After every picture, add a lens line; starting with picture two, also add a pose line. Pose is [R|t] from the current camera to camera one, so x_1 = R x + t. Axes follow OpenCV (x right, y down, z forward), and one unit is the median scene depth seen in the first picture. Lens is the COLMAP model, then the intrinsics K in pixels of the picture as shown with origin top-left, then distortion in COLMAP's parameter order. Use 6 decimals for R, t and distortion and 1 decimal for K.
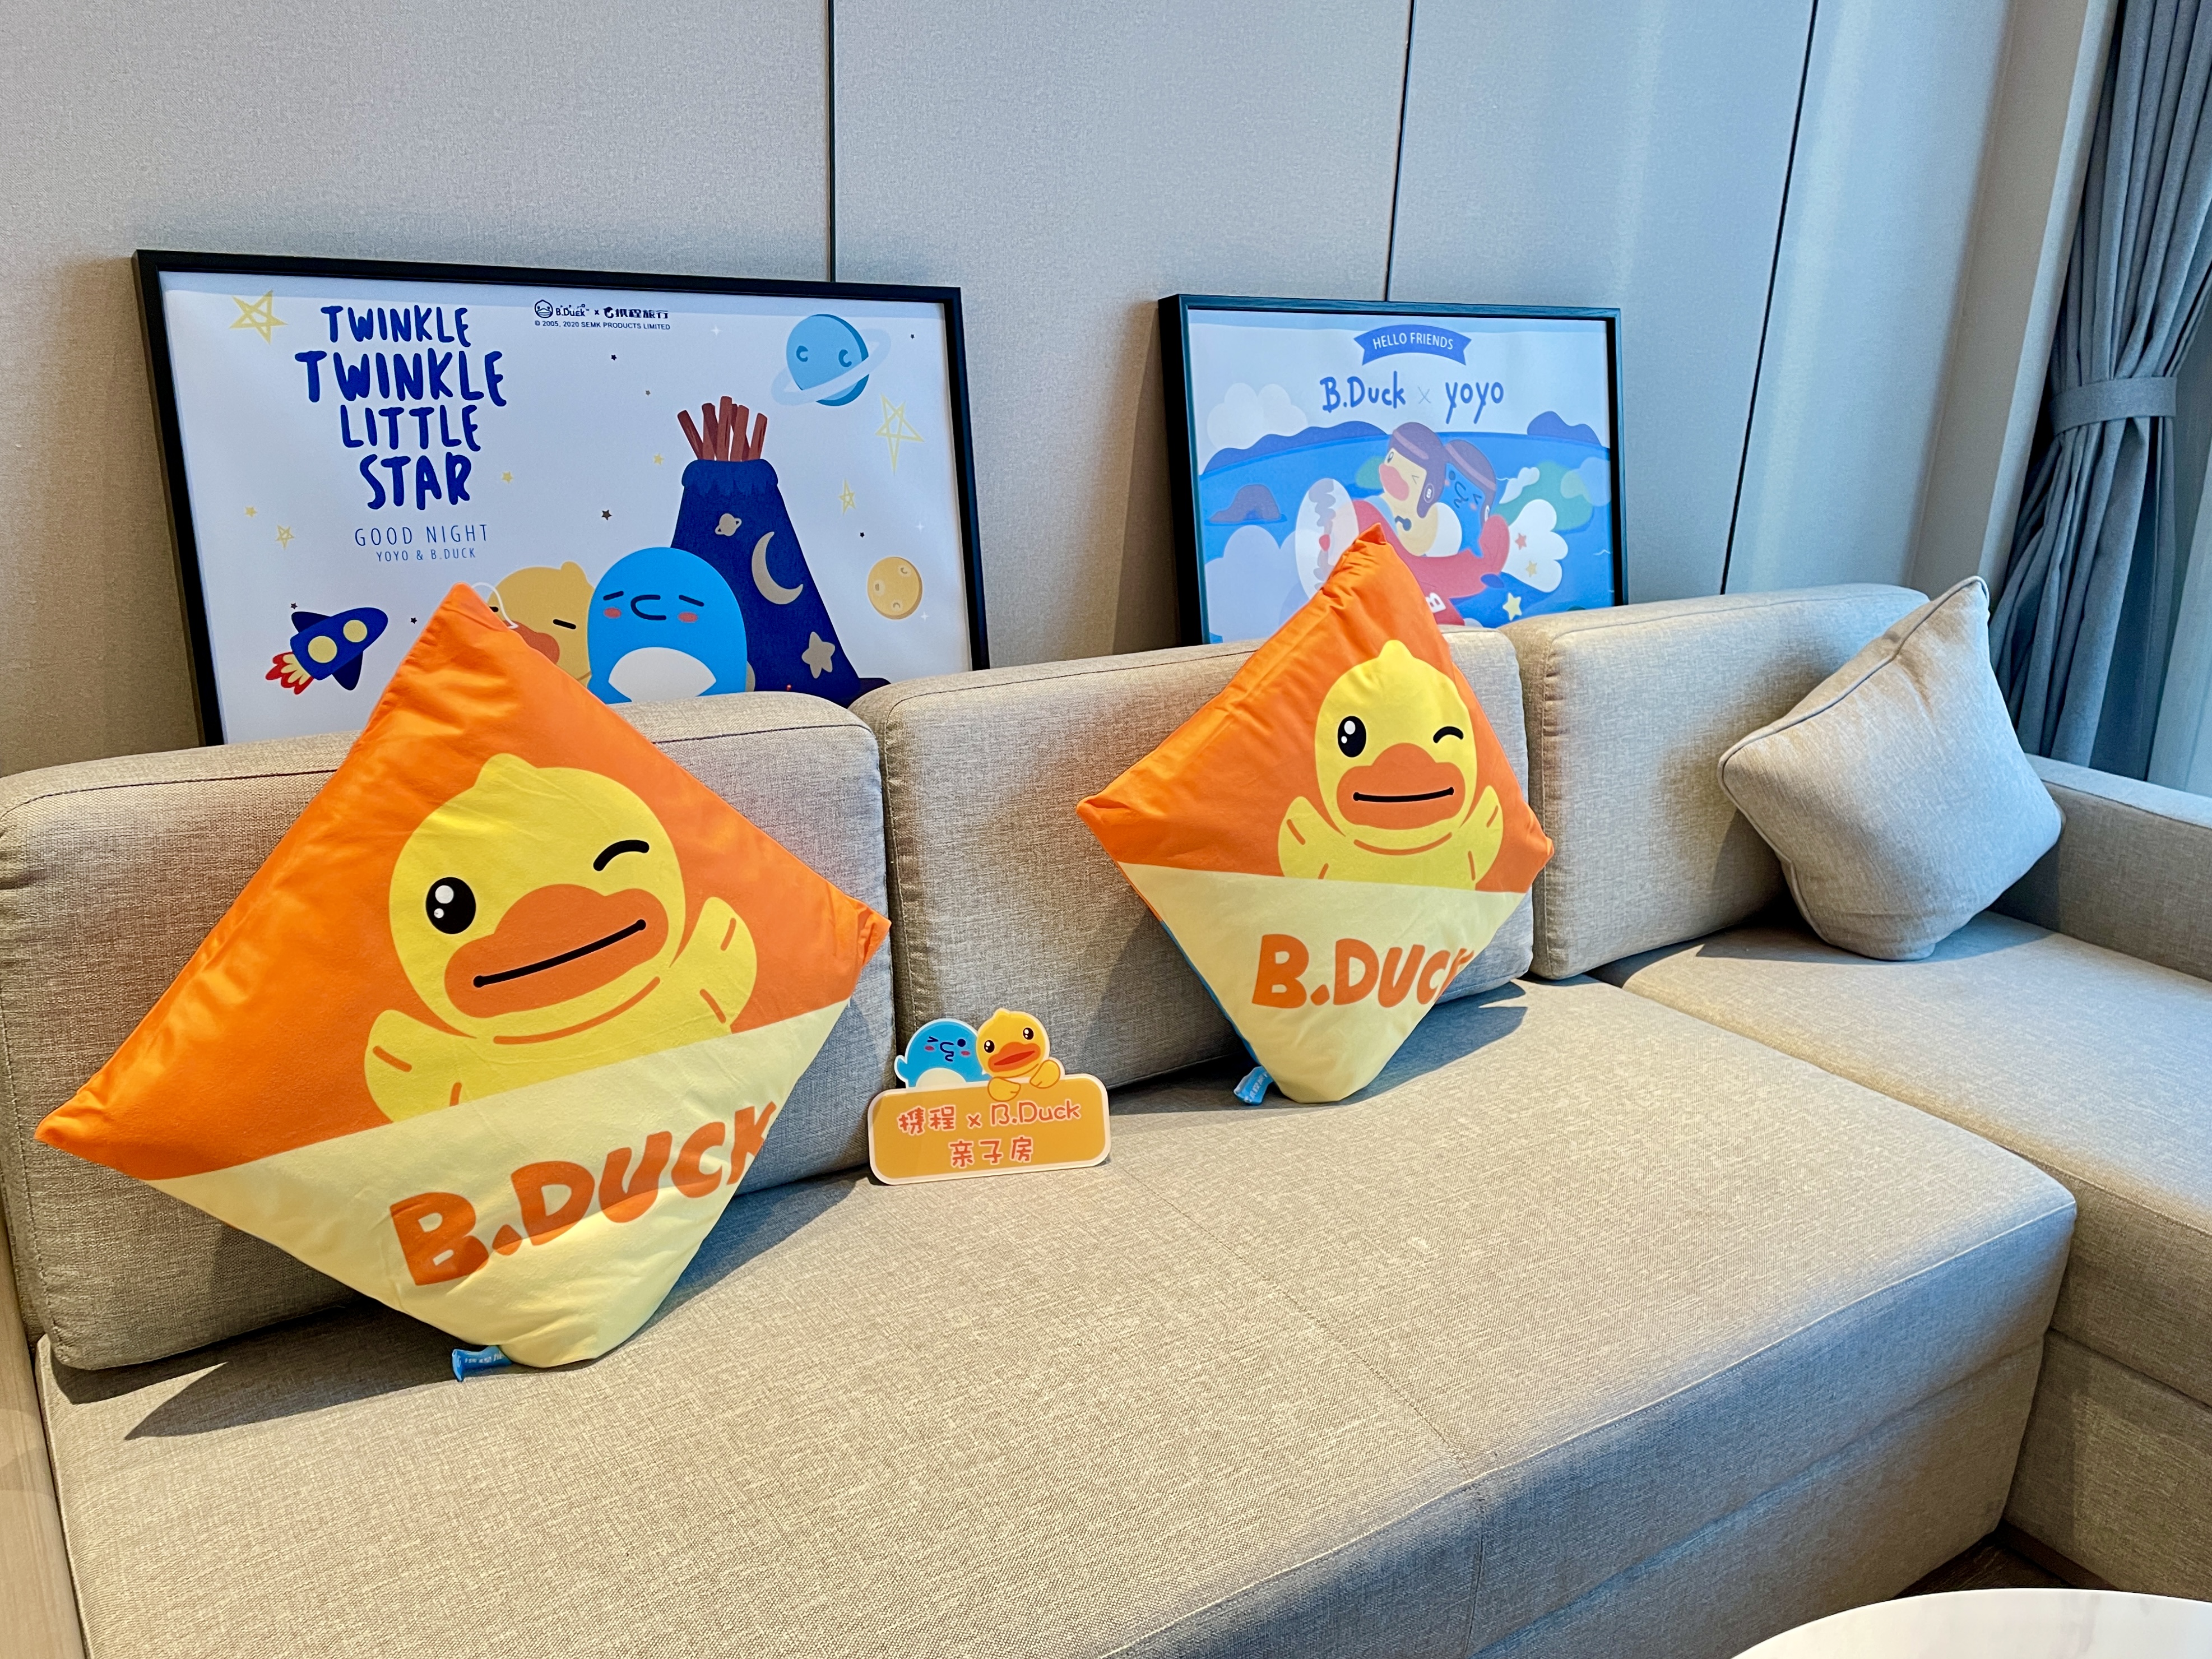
lens RADIAL K [[1754.8, 0, 1106.0], [0, 1754.8, 829.5], [0, 0, 1]] dist [0.112030, -0.235684]
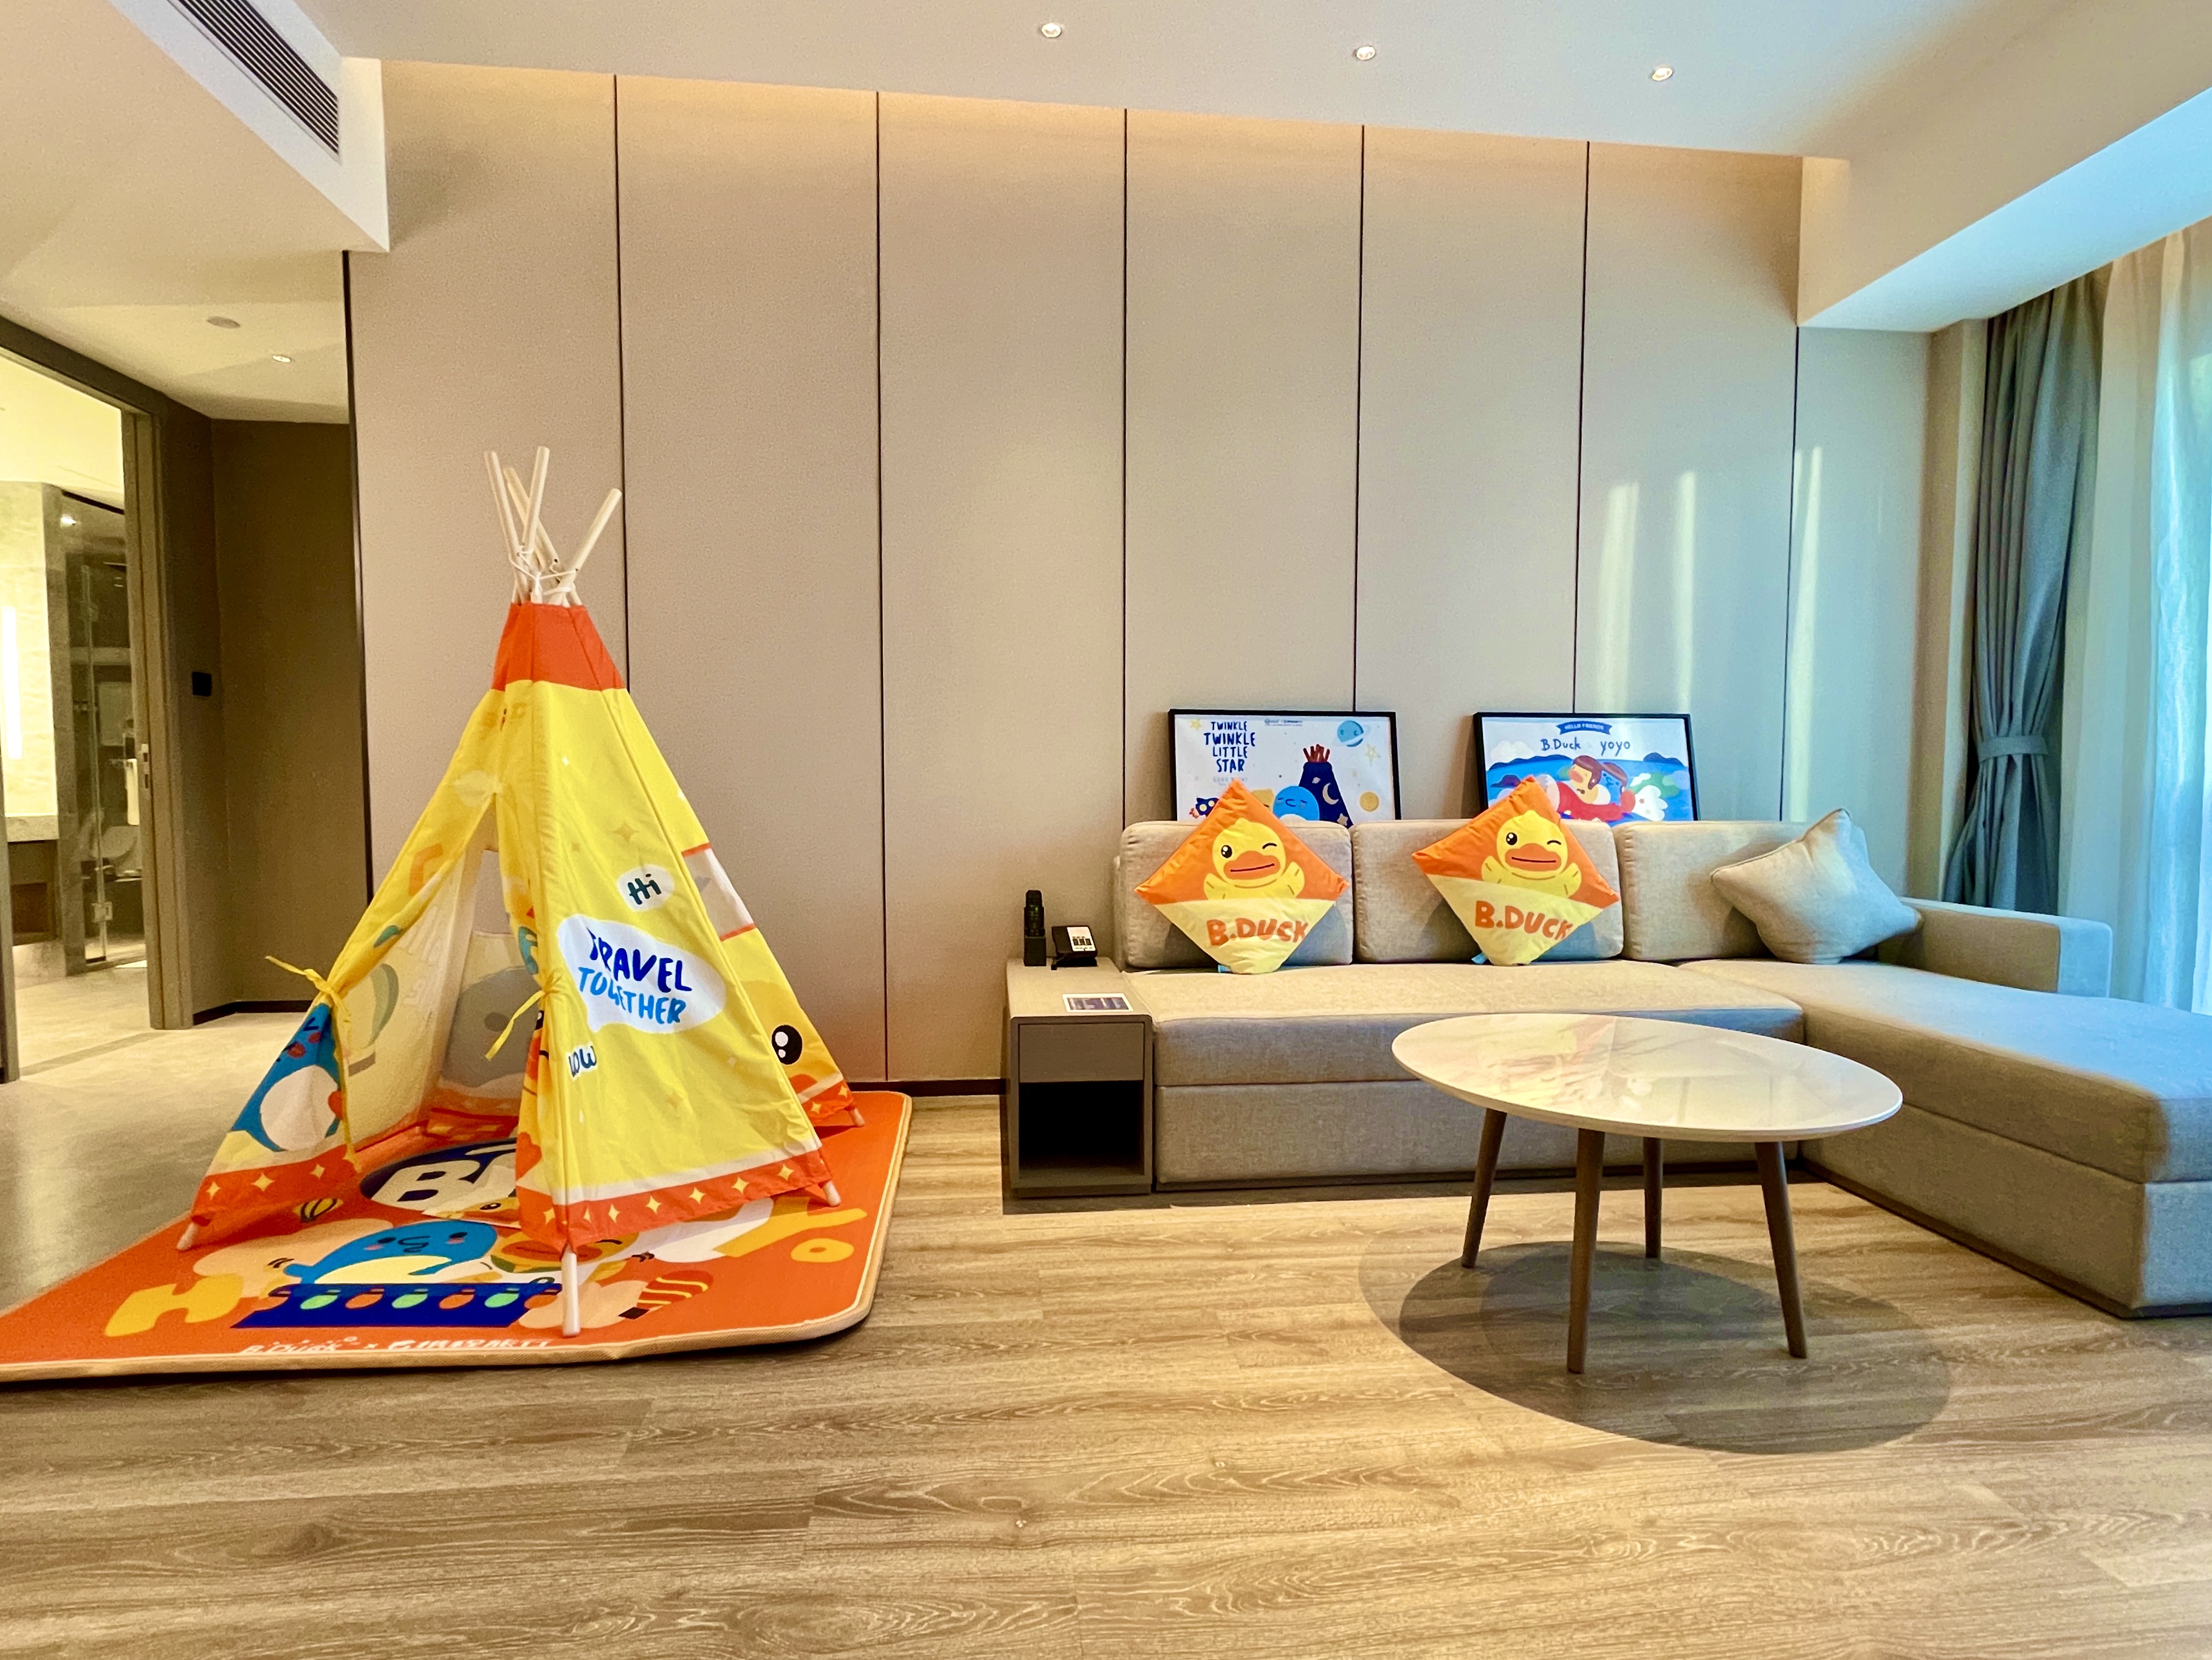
lens RADIAL K [[1125.3, 0, 1106.0], [0, 1125.3, 830.0], [0, 0, 1]] dist [-0.000985, -0.000145]
pose [[0.877191, -0.021078, -0.479678, 0.448350], [-0.108349, 0.964577, -0.240524, 0.464557], [0.467756, 0.262958, 0.843835, -0.941847]]
